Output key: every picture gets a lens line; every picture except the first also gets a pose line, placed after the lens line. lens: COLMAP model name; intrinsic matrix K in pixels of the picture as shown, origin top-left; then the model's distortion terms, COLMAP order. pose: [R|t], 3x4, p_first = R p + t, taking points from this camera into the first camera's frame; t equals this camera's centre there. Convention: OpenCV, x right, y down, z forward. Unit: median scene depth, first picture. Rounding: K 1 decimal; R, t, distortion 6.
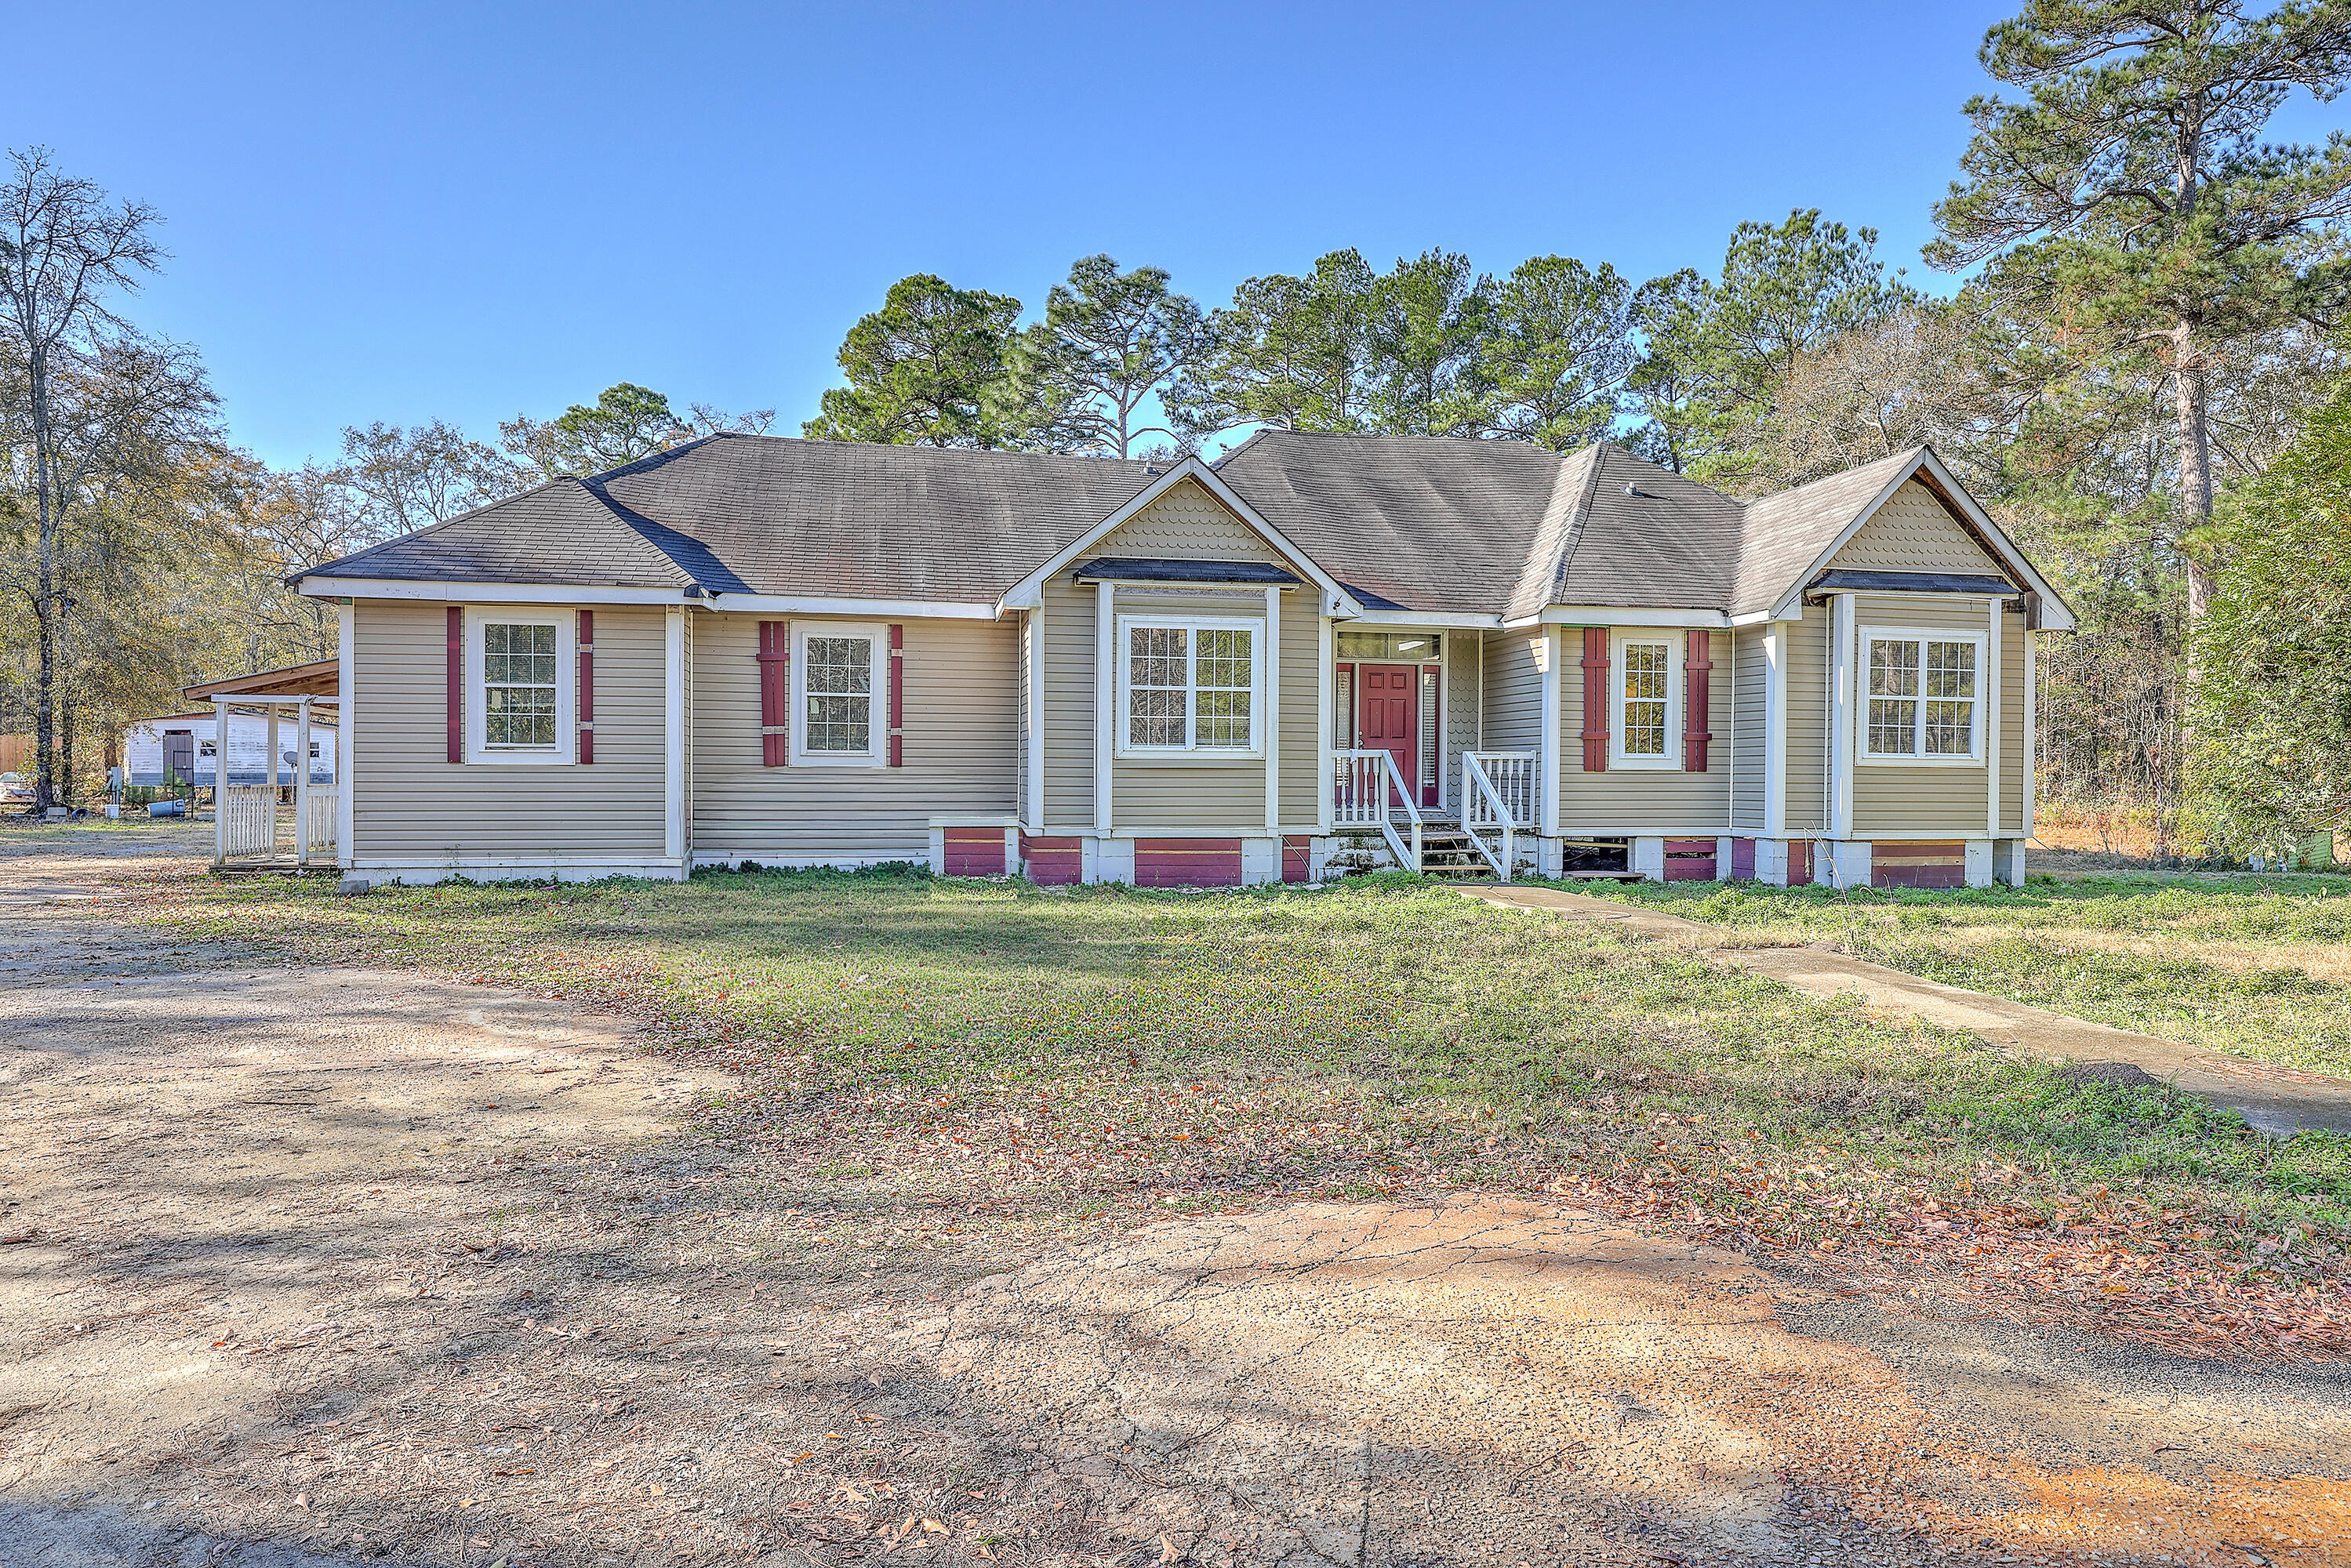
lens RADIAL K [[1406.2, 0, 1157.2], [0, 1406.2, 776.4], [0, 0, 1]] dist [-0.008815, -0.007094]
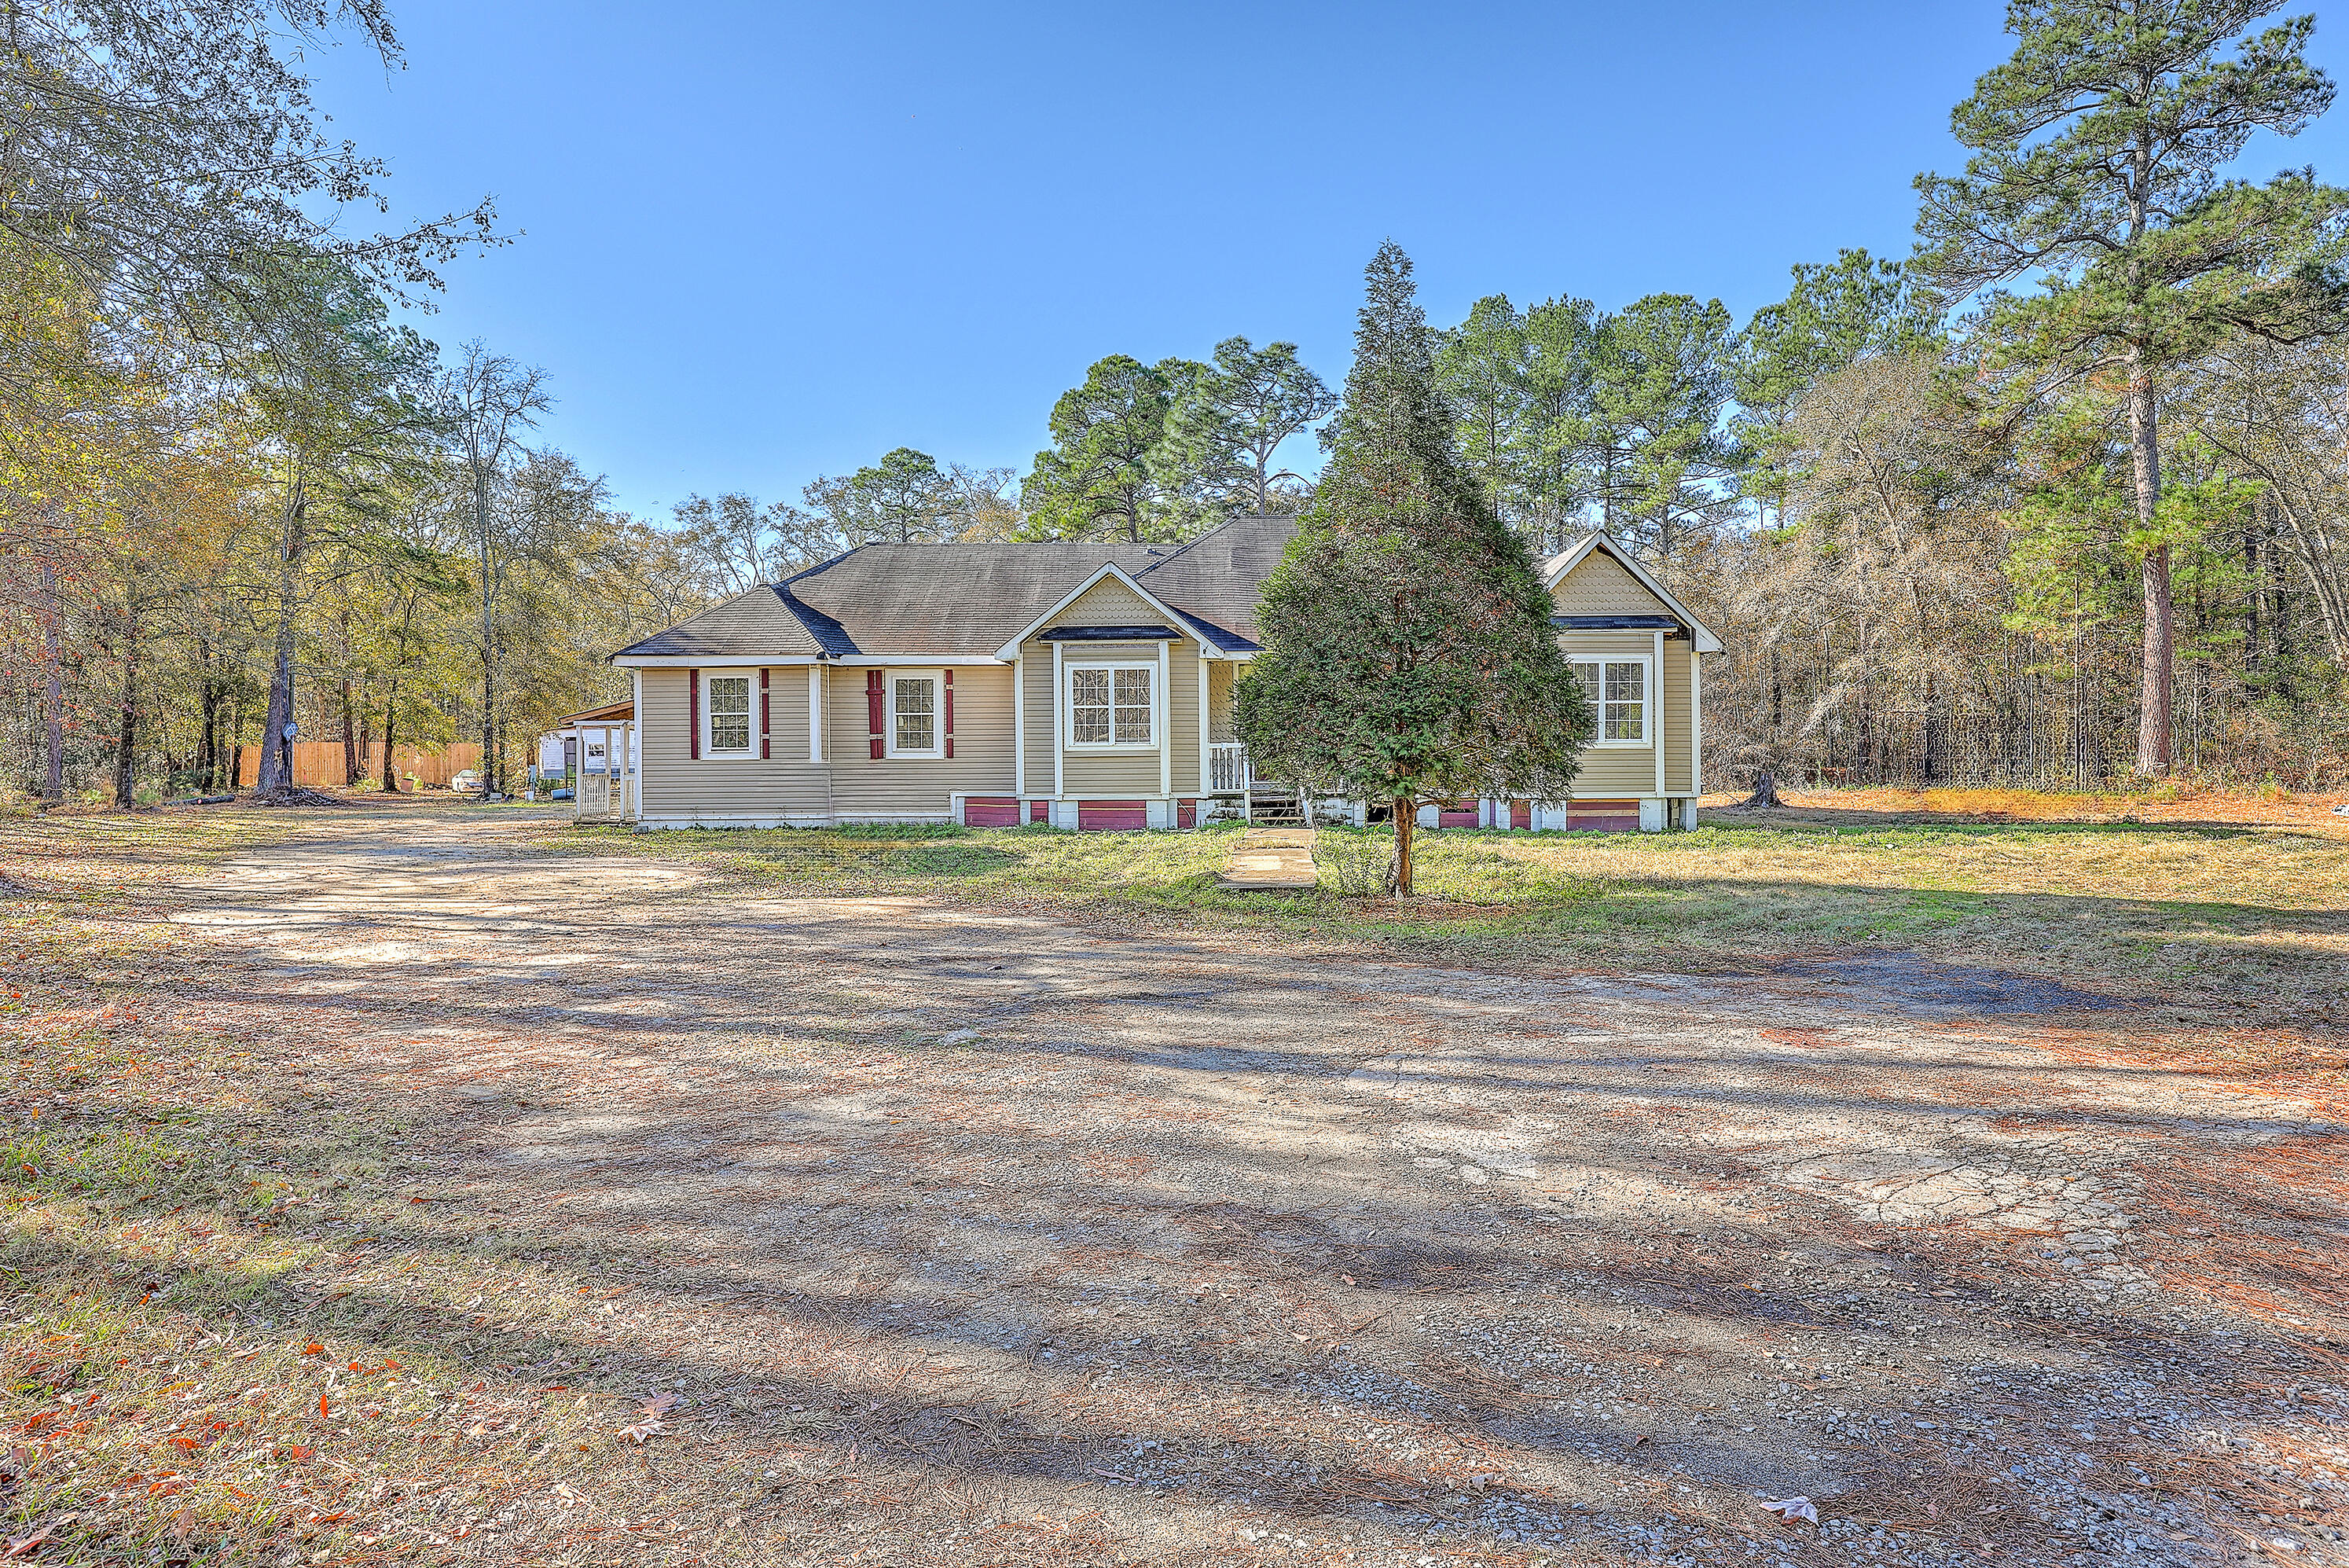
lens RADIAL K [[1394.4, 0, 1169.9], [0, 1394.4, 773.2], [0, 0, 1]] dist [-0.029489, 0.000842]
pose [[0.976461, -0.011331, -0.215397, 0.407853], [0.012613, 0.999910, 0.004579, 0.006315], [0.215325, -0.007188, 0.976516, -0.506487]]
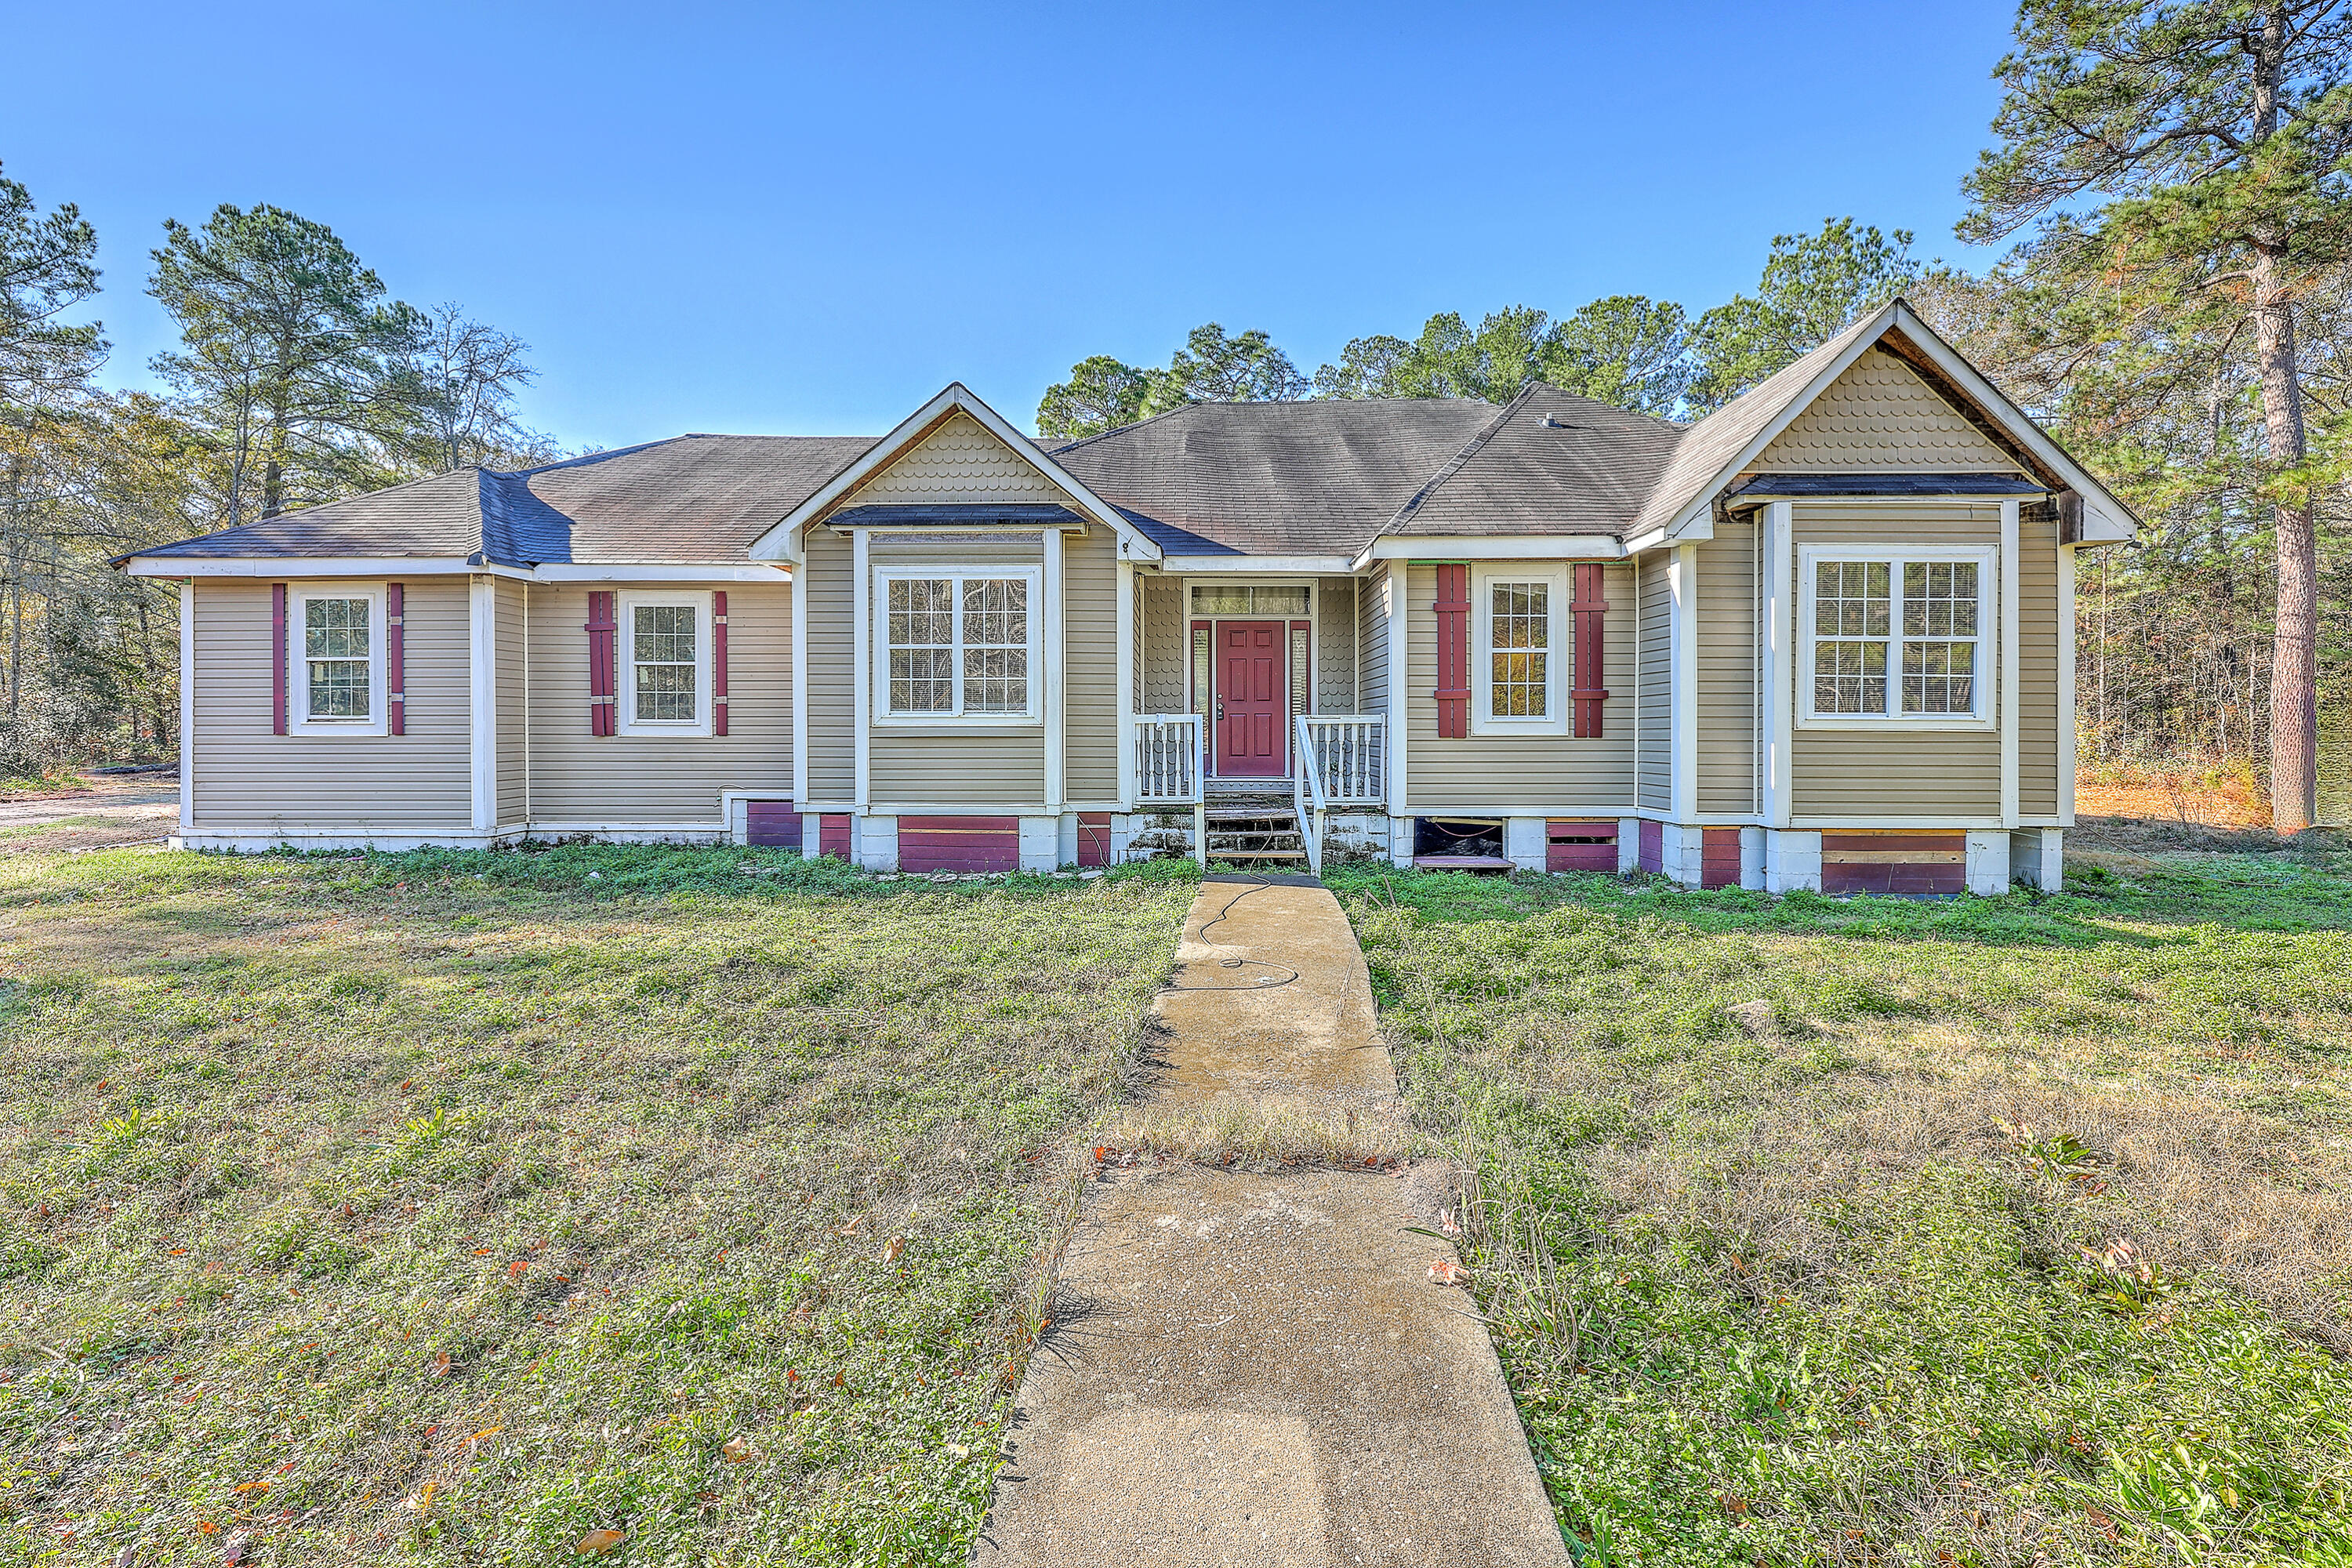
lens RADIAL K [[958.0, 0, 1183.0], [0, 958.0, 723.7], [0, 0, 1]] dist [-0.004564, -0.000652]
pose [[0.979323, -0.006785, -0.202188, 0.270749], [0.004716, 0.999931, -0.010712, -0.006690], [0.202246, 0.009537, 0.979288, 0.417173]]
